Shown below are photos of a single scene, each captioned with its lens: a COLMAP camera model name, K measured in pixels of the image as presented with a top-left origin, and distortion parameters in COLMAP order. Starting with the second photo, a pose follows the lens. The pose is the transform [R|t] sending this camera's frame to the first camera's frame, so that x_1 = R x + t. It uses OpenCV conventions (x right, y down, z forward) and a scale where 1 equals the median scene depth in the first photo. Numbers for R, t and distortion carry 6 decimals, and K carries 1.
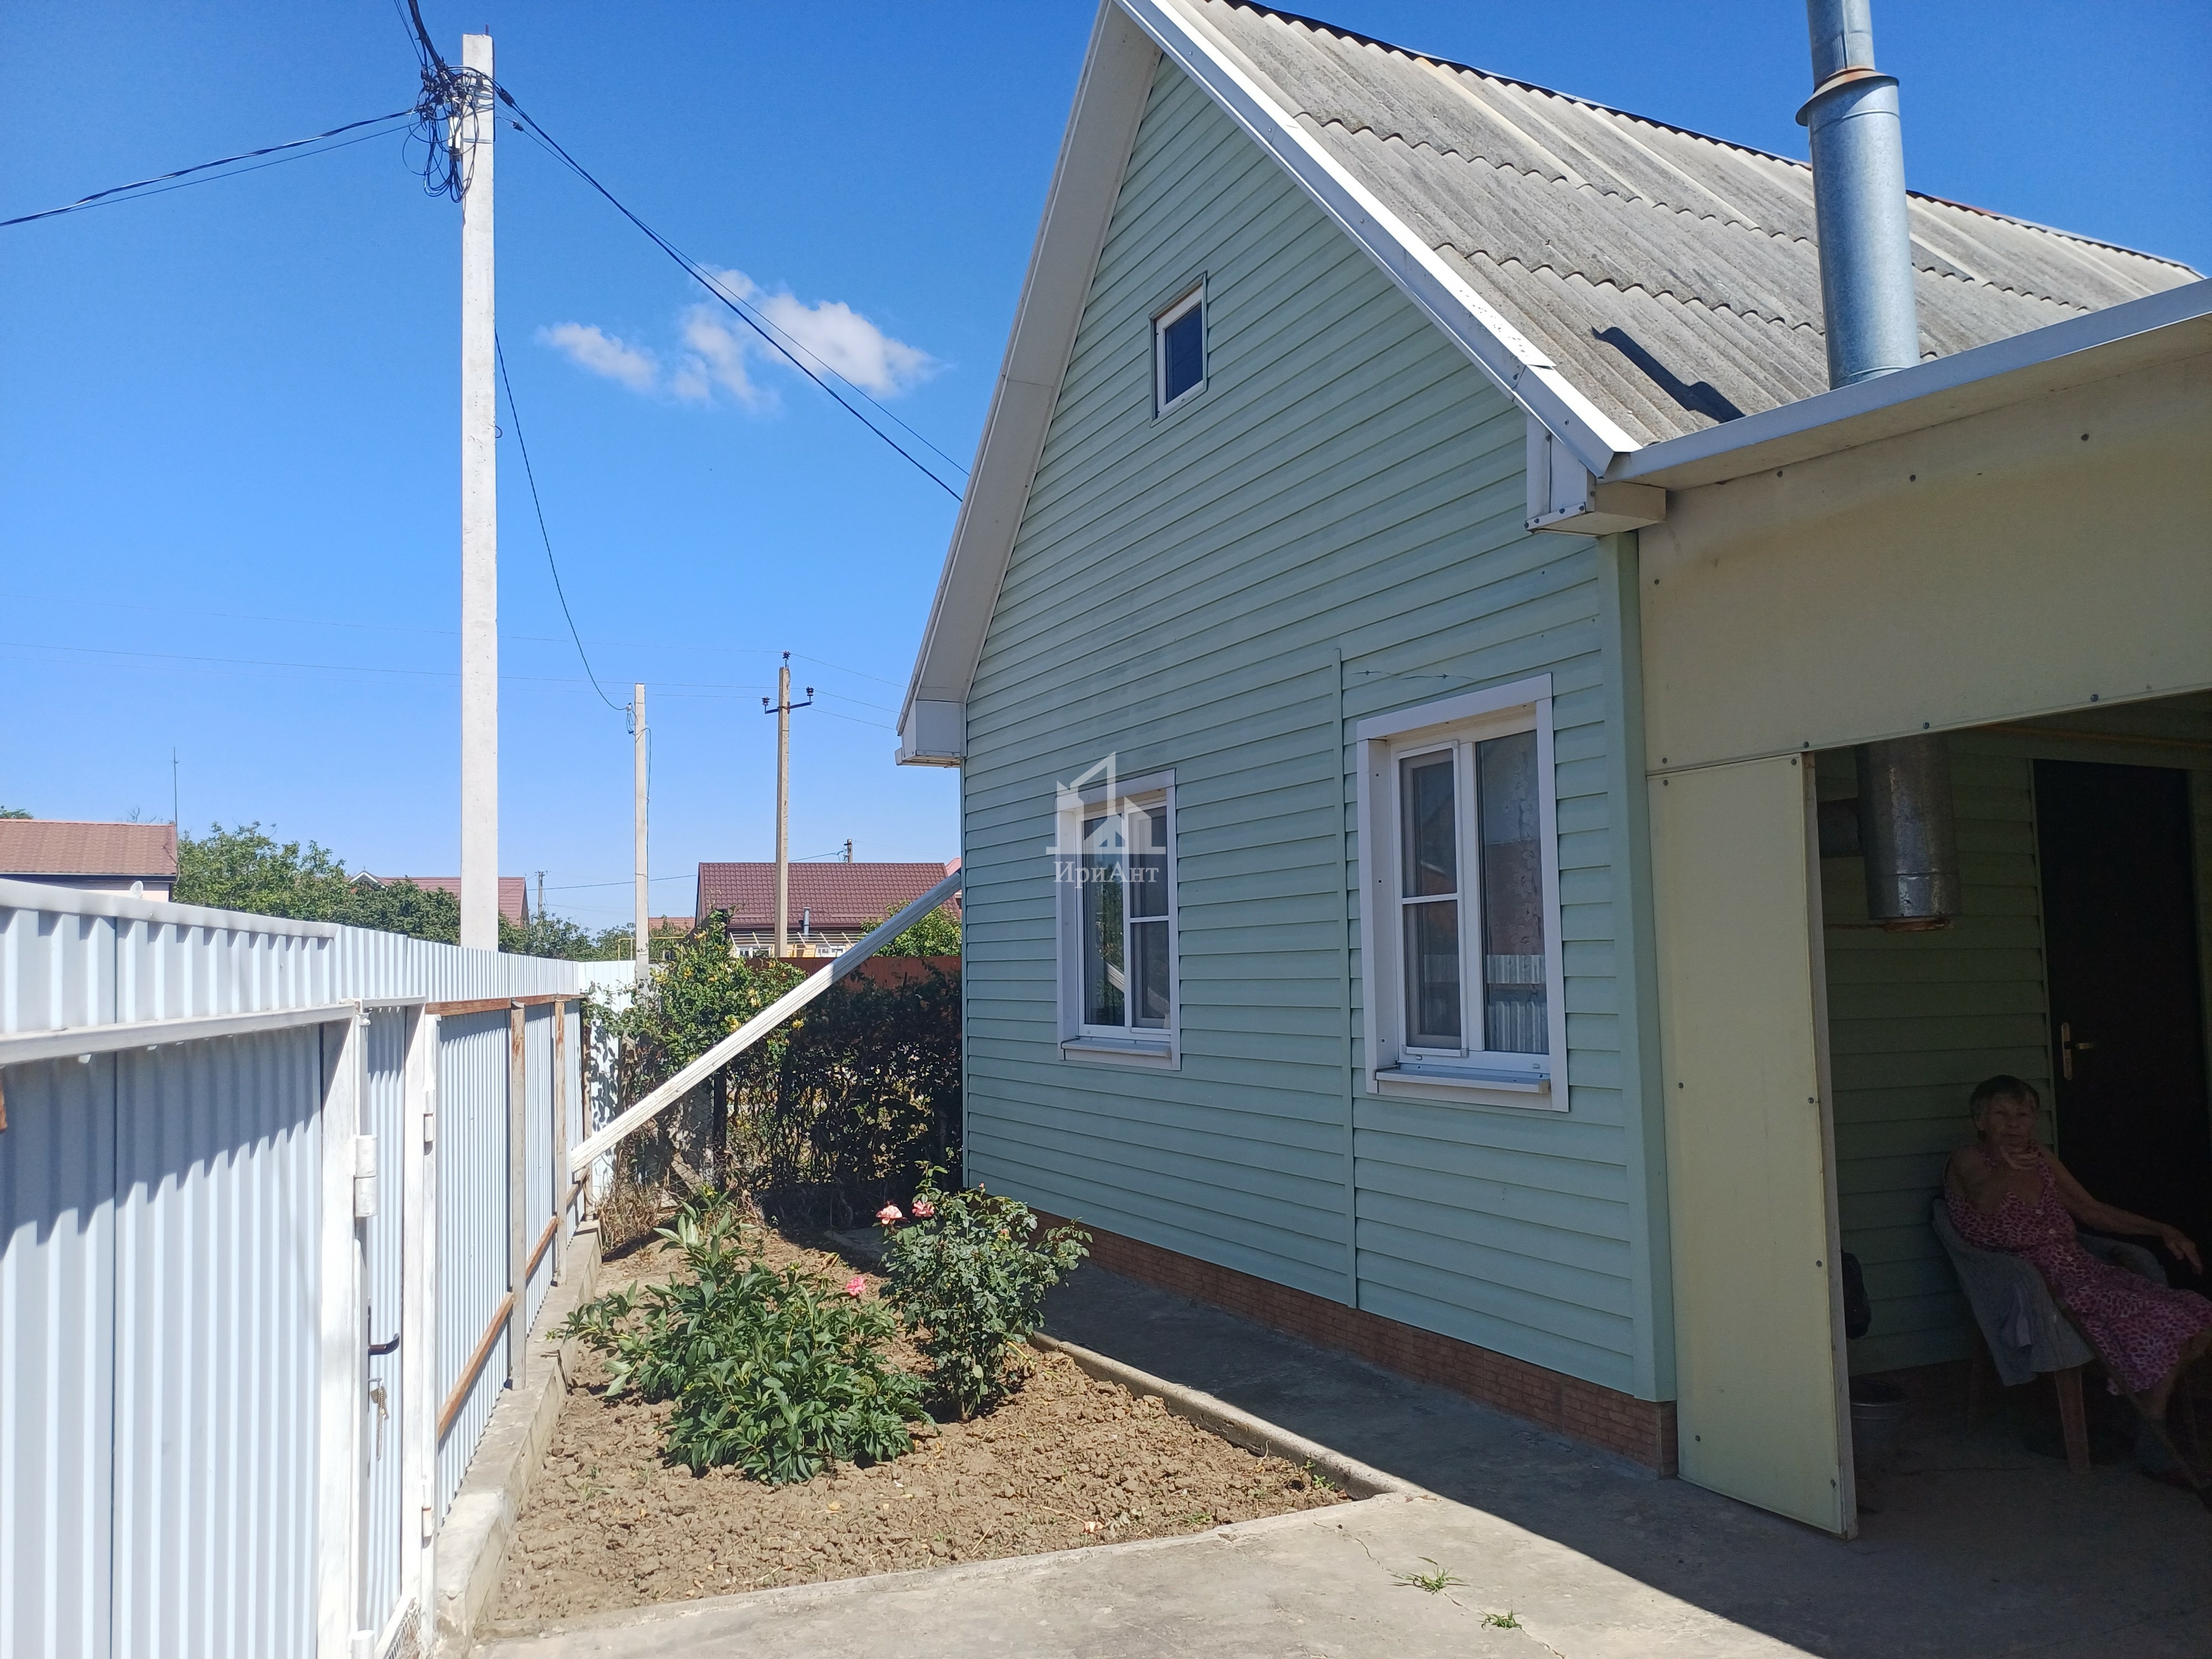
lens RADIAL K [[1561.9, 0, 1106.0], [0, 1561.9, 829.5], [0, 0, 1]] dist [0.096700, -0.001343]
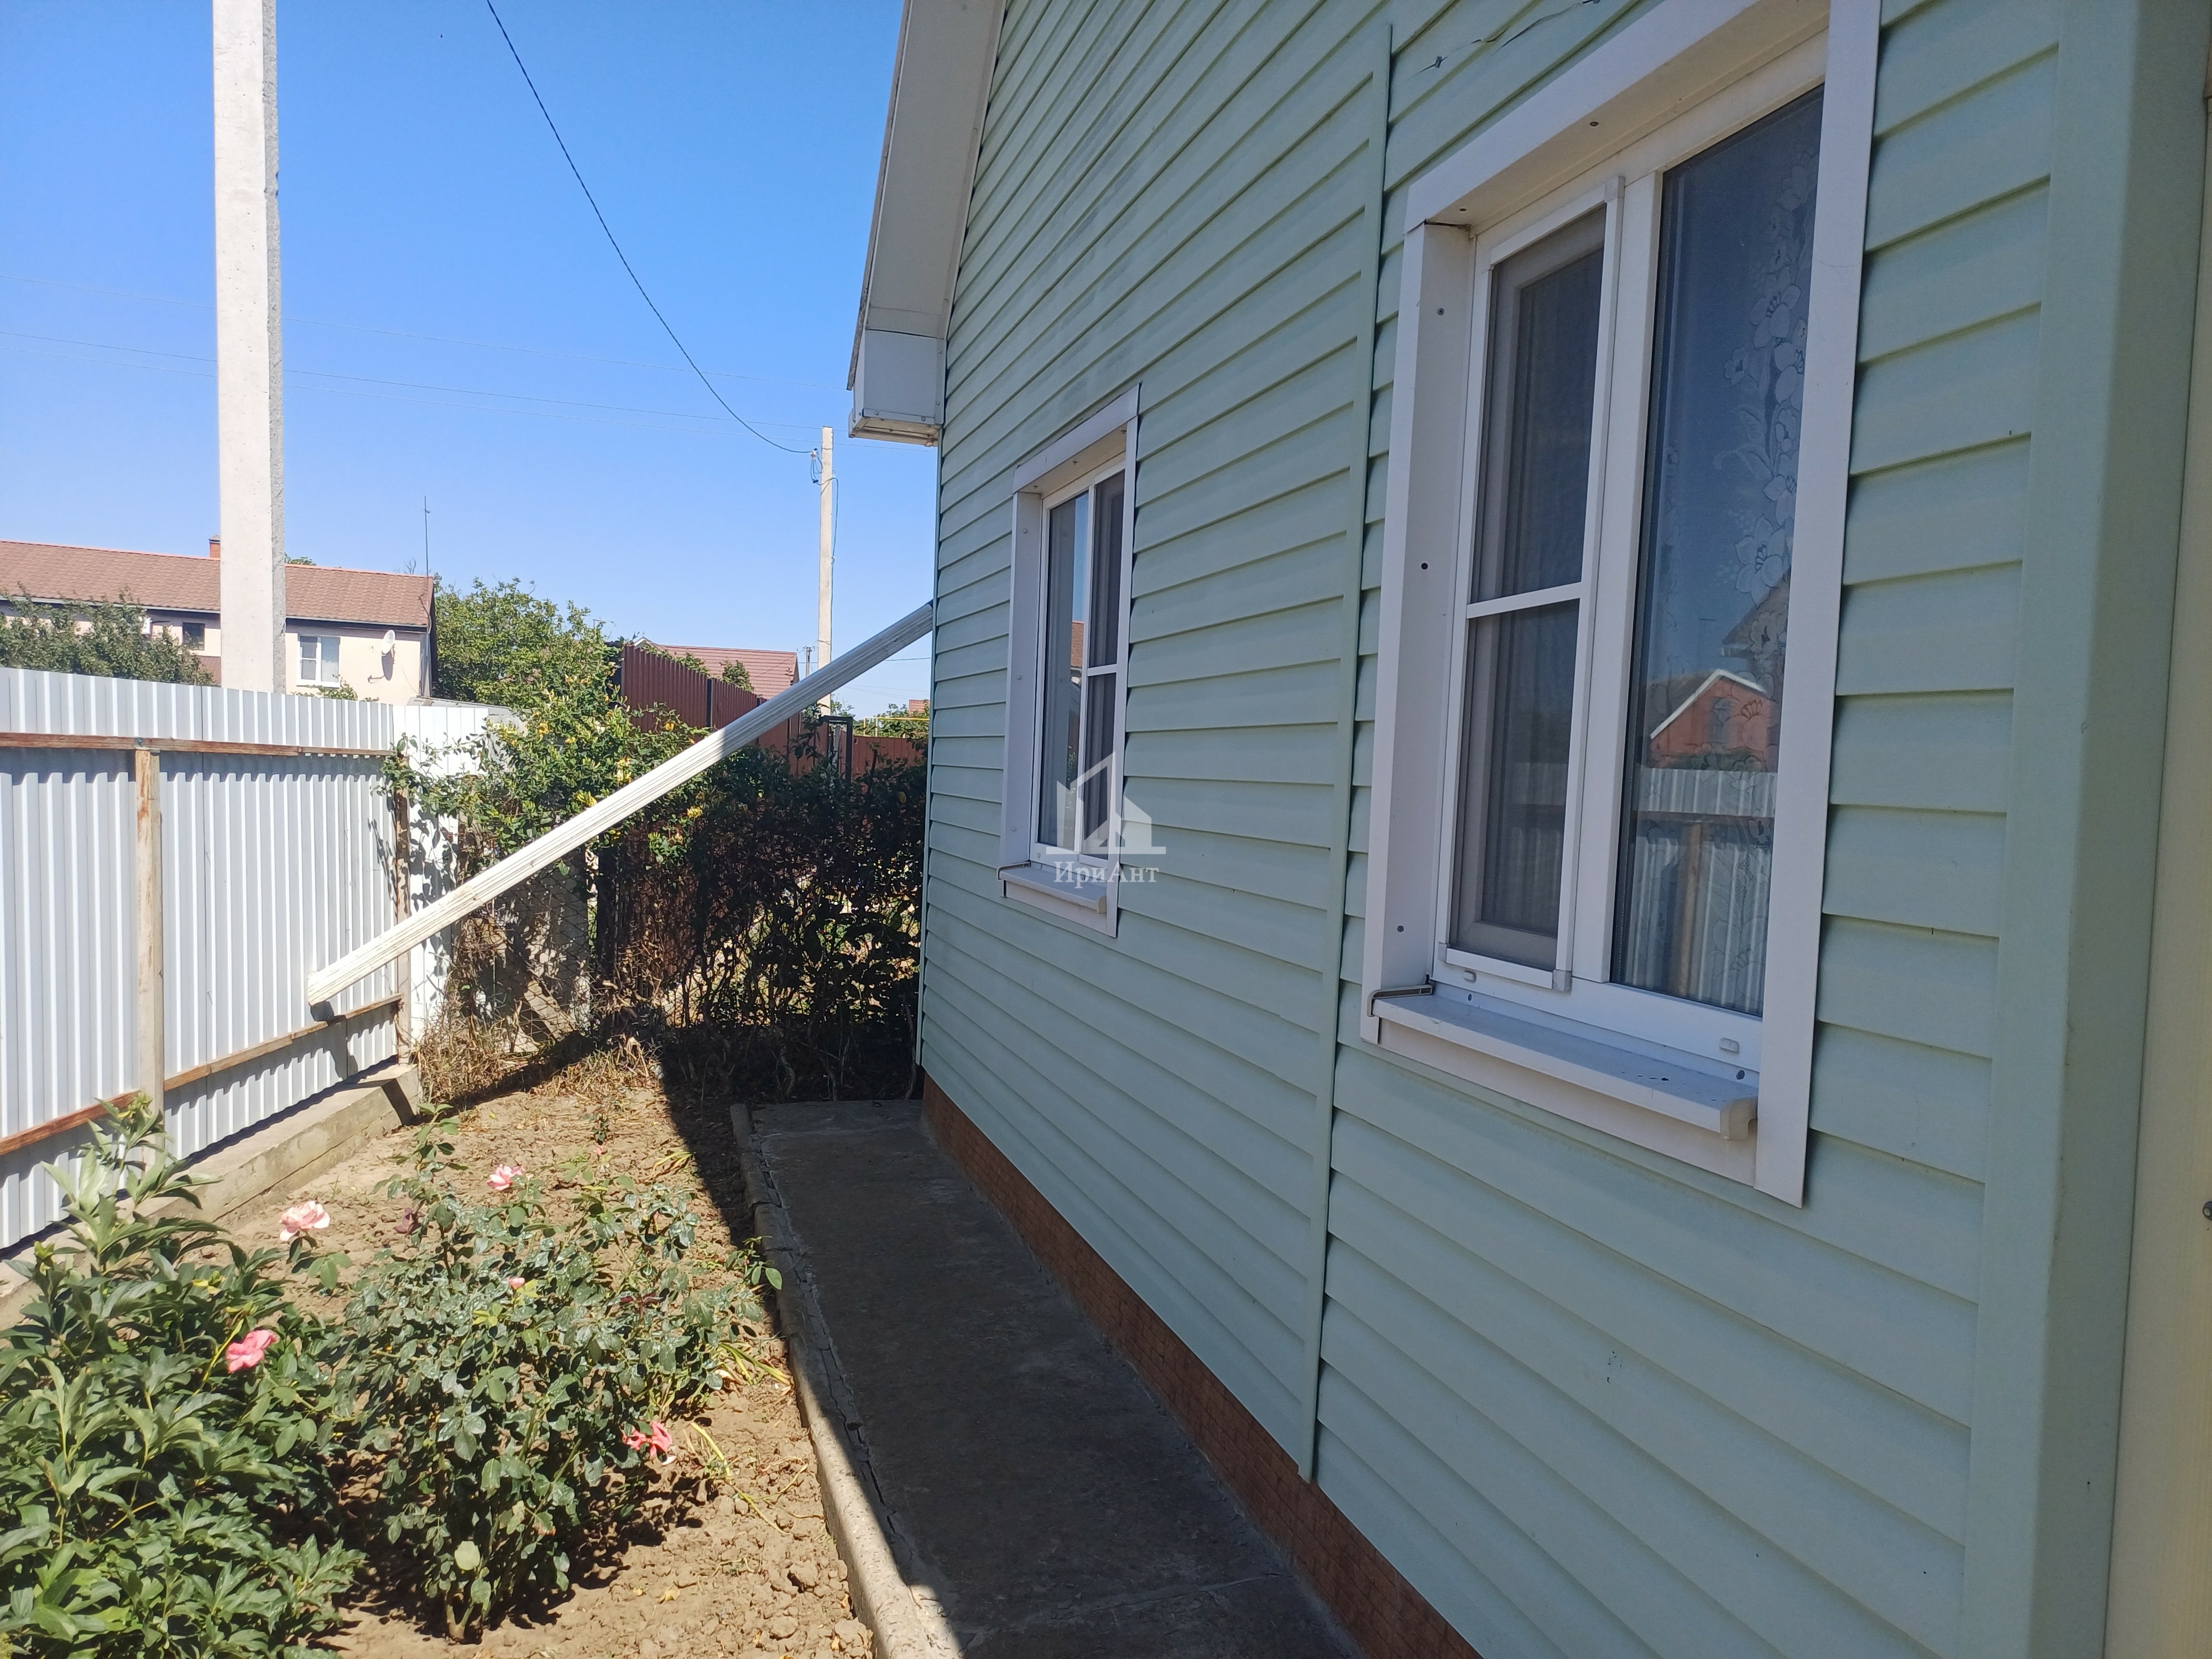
lens RADIAL K [[1653.6, 0, 1106.0], [0, 1653.6, 829.5], [0, 0, 1]] dist [0.097646, -0.100099]
pose [[0.985735, 0.064379, -0.155504, 0.130069], [-0.044699, 0.990908, 0.126896, 0.040159], [0.162260, -0.118135, 0.979651, 0.417862]]
